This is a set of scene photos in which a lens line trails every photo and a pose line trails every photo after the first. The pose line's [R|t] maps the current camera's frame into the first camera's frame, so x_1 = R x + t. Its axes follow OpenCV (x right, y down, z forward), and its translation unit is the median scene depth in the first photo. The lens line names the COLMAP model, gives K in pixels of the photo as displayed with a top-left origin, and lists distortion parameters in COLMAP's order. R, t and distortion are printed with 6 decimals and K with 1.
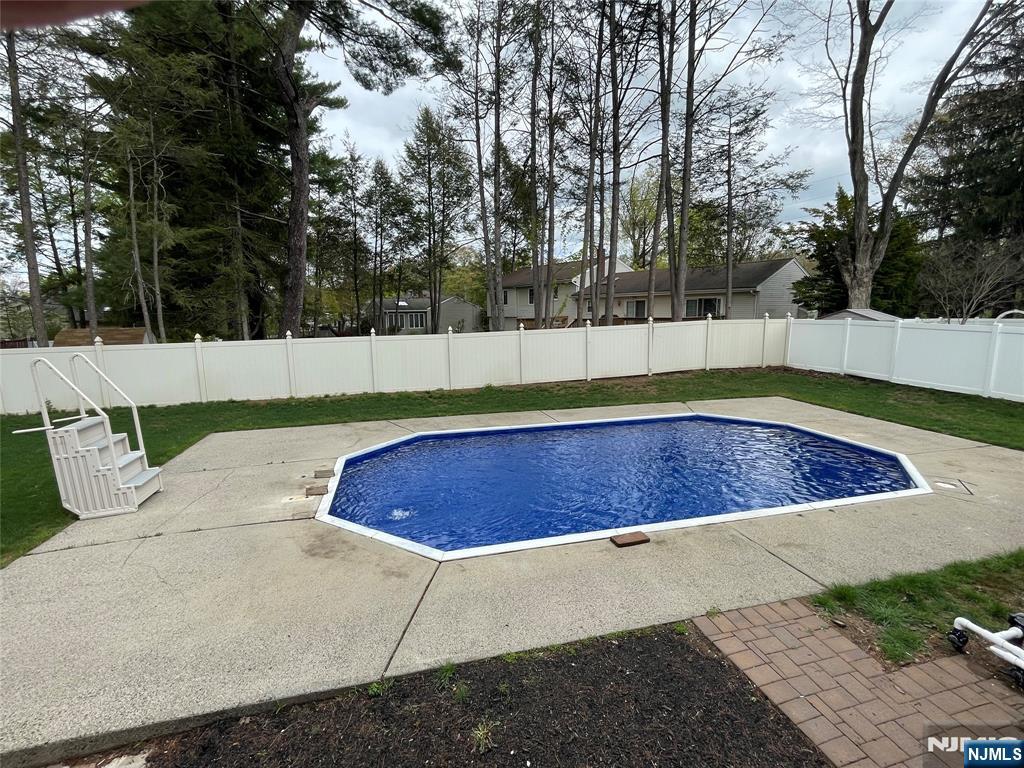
lens RADIAL K [[469.9, 0, 512.1], [0, 469.9, 385.0], [0, 0, 1]] dist [-0.006869, 0.000270]
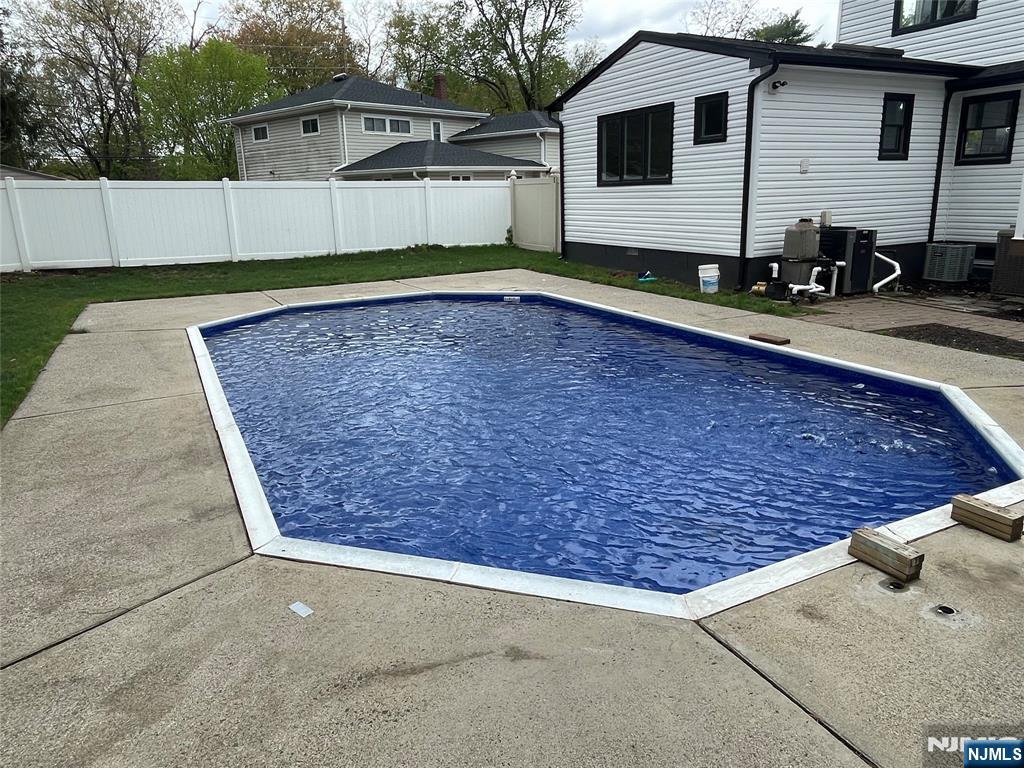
lens RADIAL K [[692.6, 0, 509.7], [0, 692.6, 378.9], [0, 0, 1]] dist [-0.002914, -0.002461]
pose [[-0.218583, -0.237201, 0.946550, -0.332952], [0.179417, 0.943700, 0.277919, -0.028696], [-0.959182, 0.230576, -0.163719, 0.586982]]
